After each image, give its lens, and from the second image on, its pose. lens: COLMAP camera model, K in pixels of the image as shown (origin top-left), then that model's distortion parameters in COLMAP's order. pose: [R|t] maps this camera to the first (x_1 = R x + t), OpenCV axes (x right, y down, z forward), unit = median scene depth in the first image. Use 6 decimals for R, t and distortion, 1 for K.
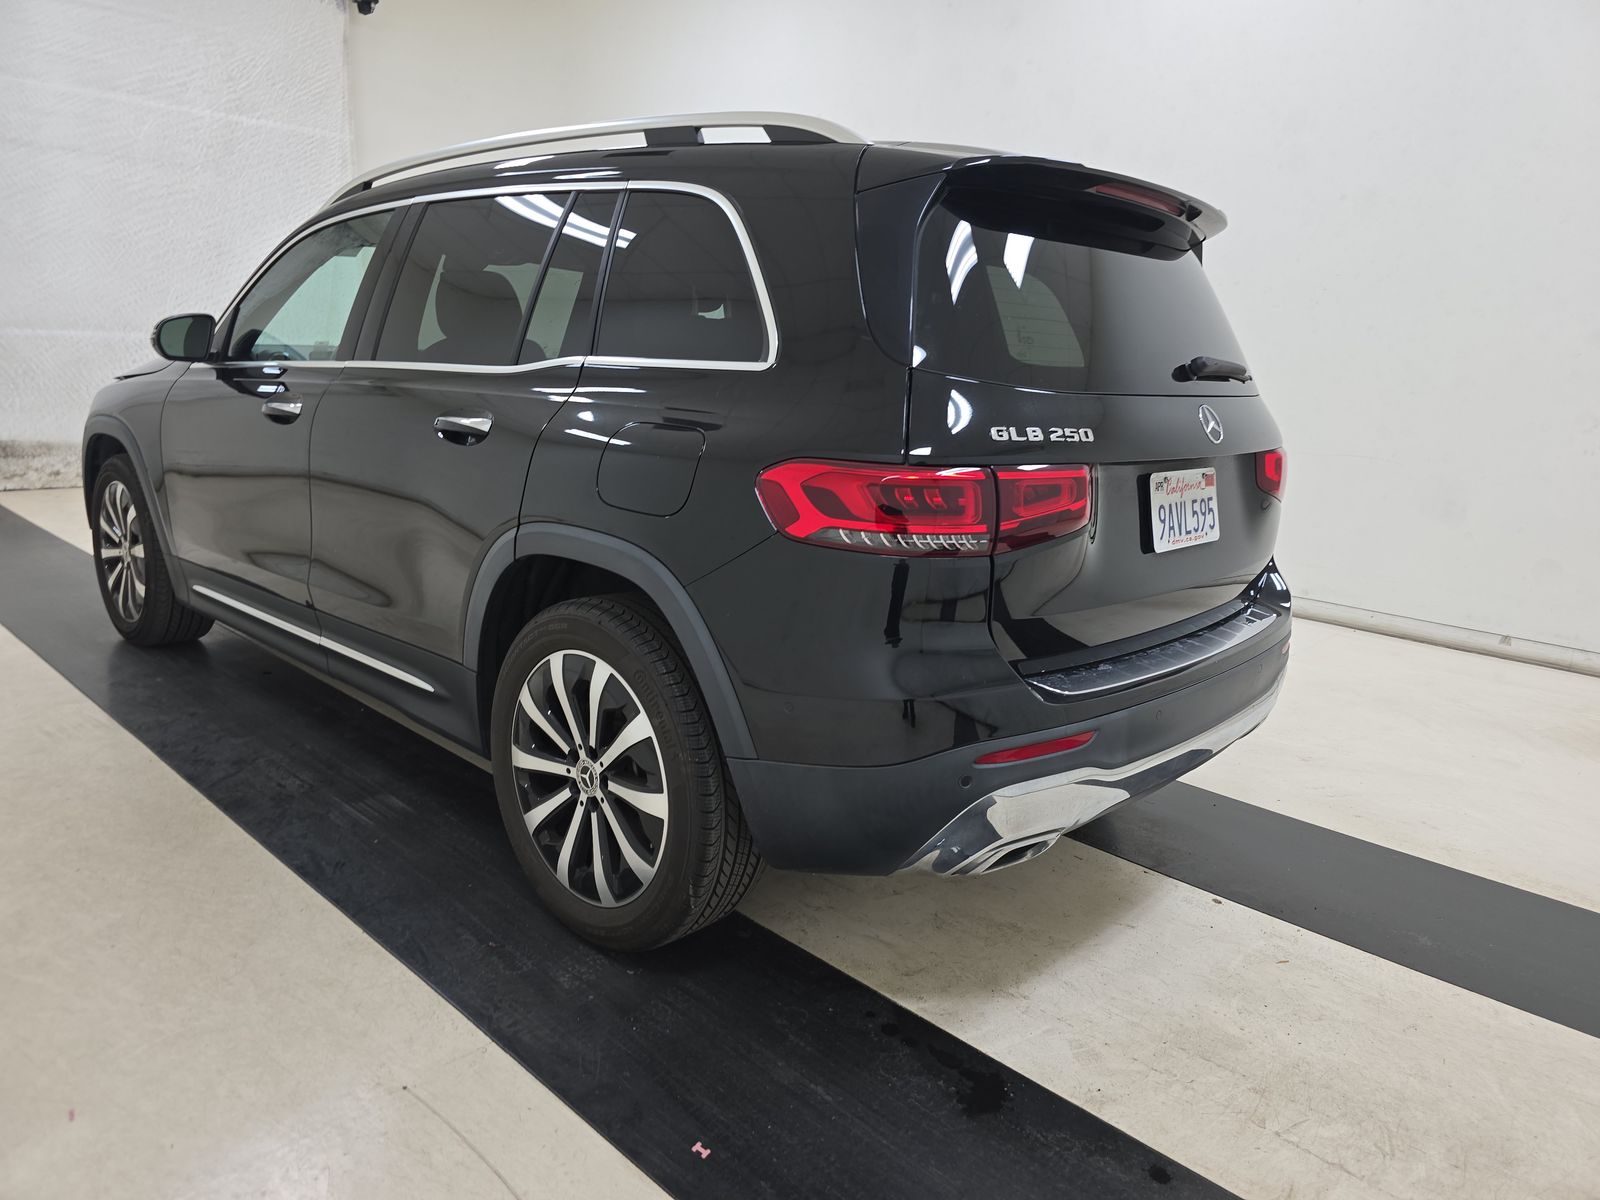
lens RADIAL K [[1069.1, 0, 797.3], [0, 1069.1, 603.3], [0, 0, 1]] dist [0.018987, -0.005007]
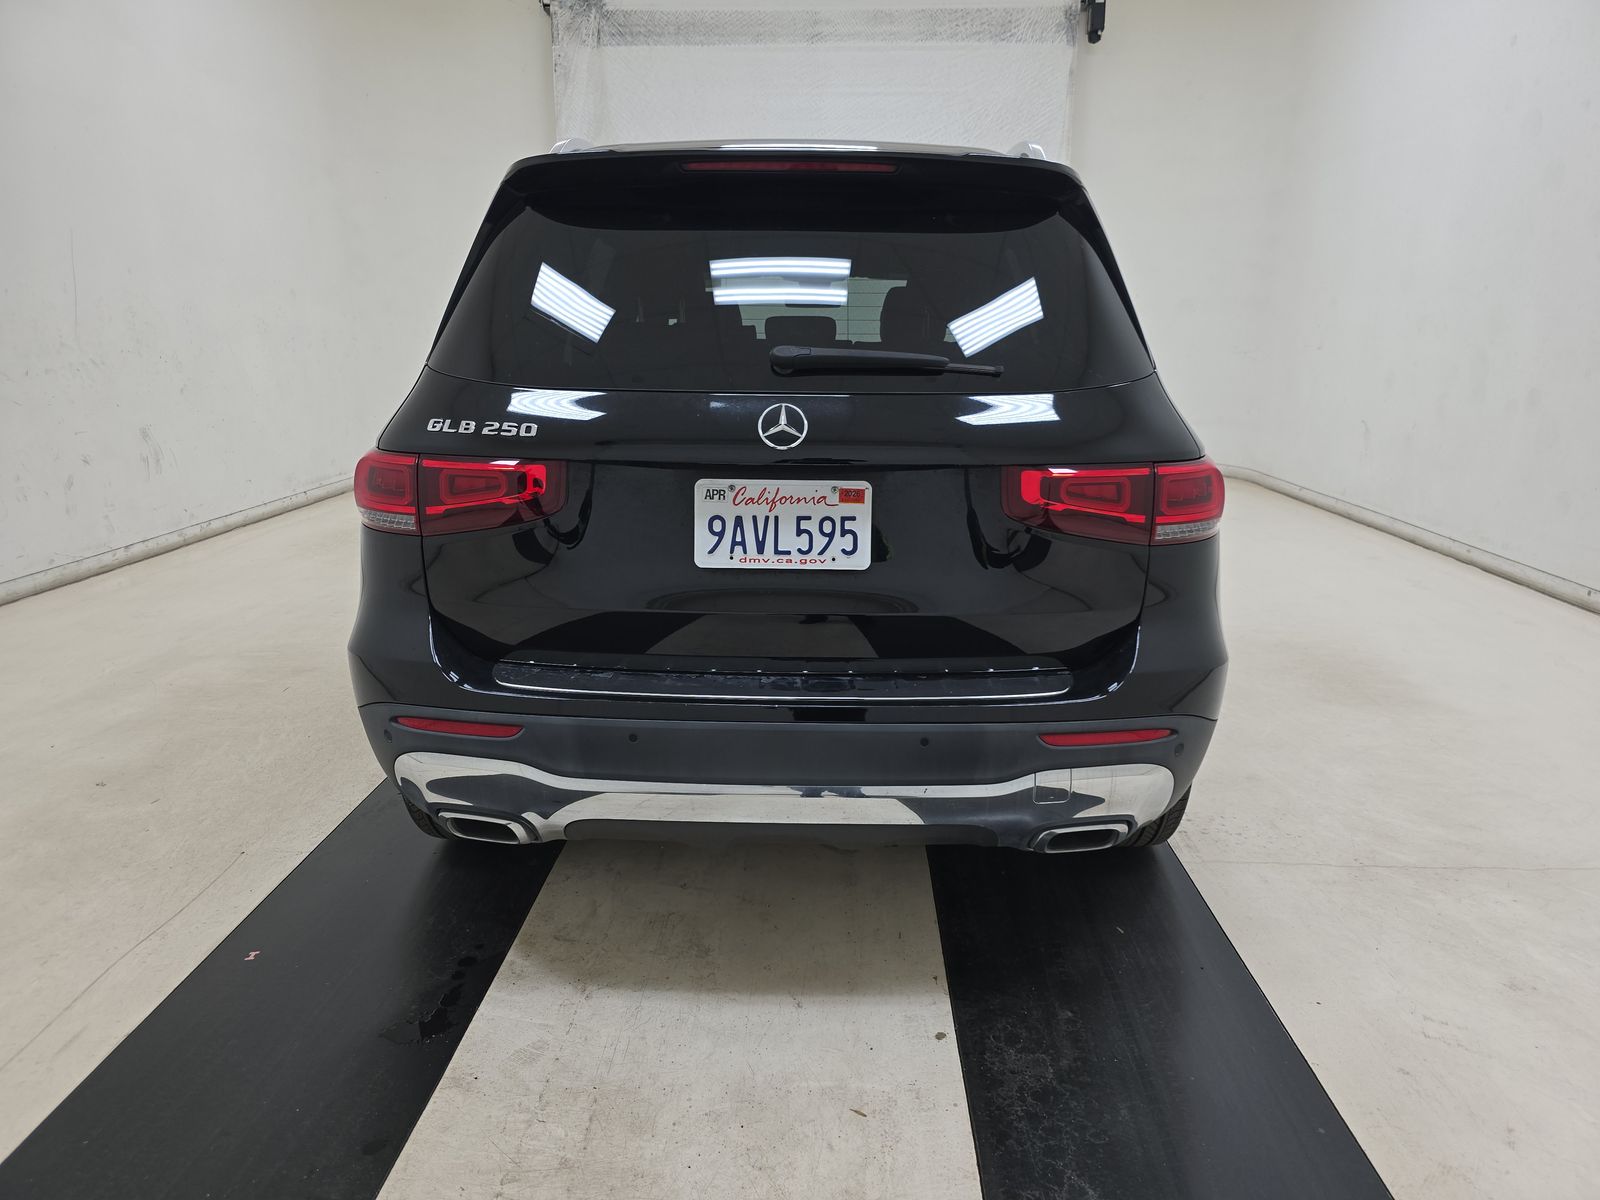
lens RADIAL K [[1069.1, 0, 797.7], [0, 1069.1, 596.9], [0, 0, 1]] dist [0.018987, -0.005007]
pose [[0.668819, 0.137455, -0.730608, 1.042957], [-0.147991, 0.987706, 0.050350, -0.079405], [0.728547, 0.074449, 0.680938, 0.449686]]
